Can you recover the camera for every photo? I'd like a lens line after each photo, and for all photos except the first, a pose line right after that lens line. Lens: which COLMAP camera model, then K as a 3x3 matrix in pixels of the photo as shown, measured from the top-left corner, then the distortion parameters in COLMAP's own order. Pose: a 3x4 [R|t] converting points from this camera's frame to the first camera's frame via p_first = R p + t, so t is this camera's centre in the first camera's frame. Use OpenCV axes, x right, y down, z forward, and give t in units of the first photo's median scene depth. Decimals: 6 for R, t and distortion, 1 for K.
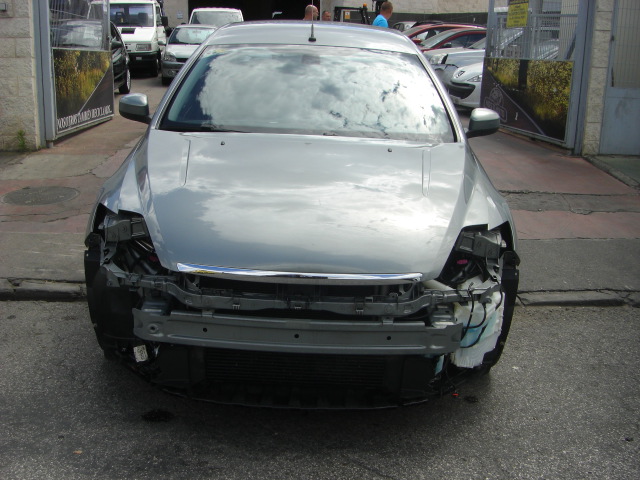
lens RADIAL K [[724.9, 0, 306.5], [0, 724.9, 267.1], [0, 0, 1]] dist [-0.139567, 0.000000]
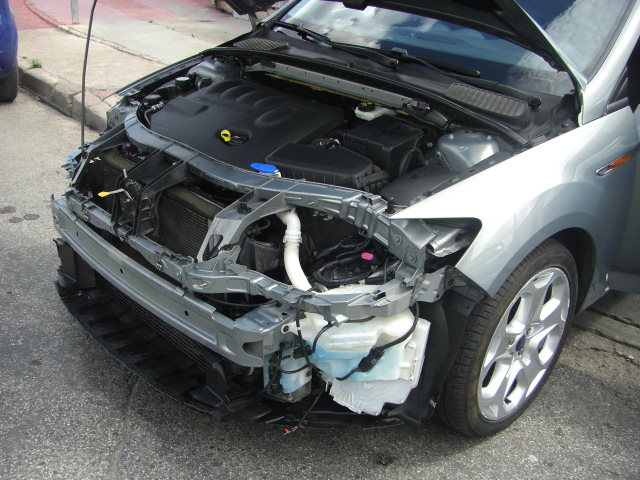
lens RADIAL K [[724.9, 0, 300.3], [0, 724.9, 275.8], [0, 0, 1]] dist [-0.139567, 0.000000]
pose [[0.676223, 0.322367, -0.662421, 0.616187], [-0.236779, 0.946574, 0.218937, -0.119811], [0.697608, 0.008797, 0.716425, 0.488119]]
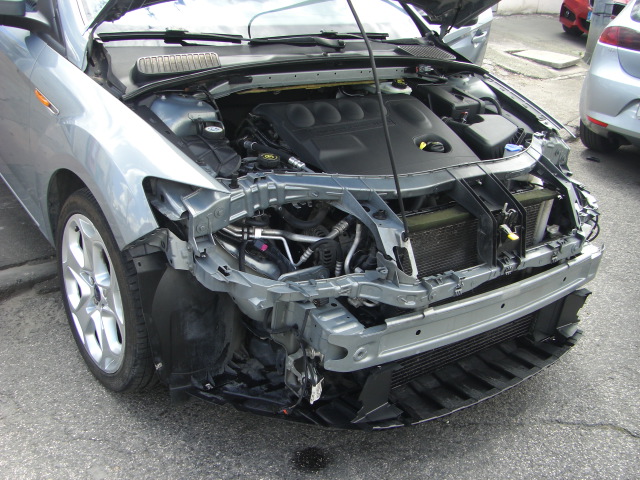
lens RADIAL K [[724.9, 0, 306.9], [0, 724.9, 274.3], [0, 0, 1]] dist [-0.139567, 0.000000]
pose [[0.796036, -0.249288, 0.551527, -0.558067], [0.129729, 0.960337, 0.246827, -0.148111], [-0.591183, -0.124934, 0.796802, 0.445303]]
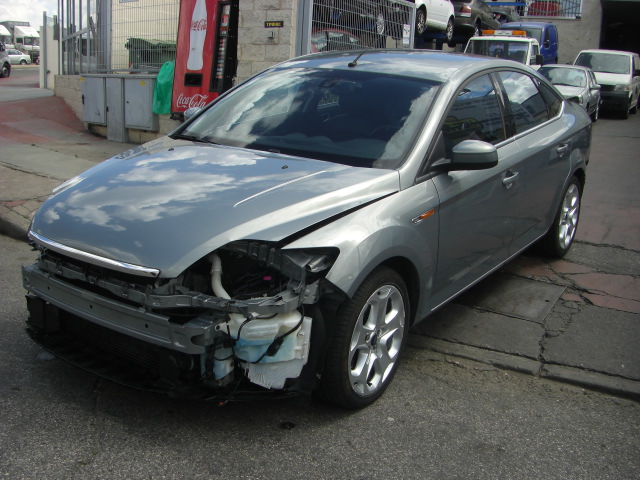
lens RADIAL K [[724.9, 0, 303.2], [0, 724.9, 283.7], [0, 0, 1]] dist [-0.139567, 0.000000]
pose [[0.811640, 0.177580, -0.556512, 0.813512], [-0.194461, 0.980474, 0.029255, -0.038223], [0.550841, 0.084476, 0.830324, 0.199391]]
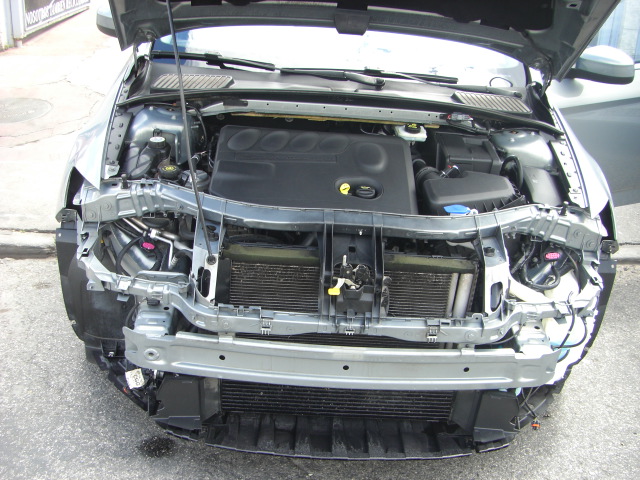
lens RADIAL K [[724.9, 0, 309.2], [0, 724.9, 269.5], [0, 0, 1]] dist [-0.139567, 0.000000]
pose [[0.999479, 0.011941, 0.029991, -0.067146], [-0.016681, 0.986456, 0.163174, -0.113022], [-0.027636, -0.163589, 0.986141, 0.253016]]
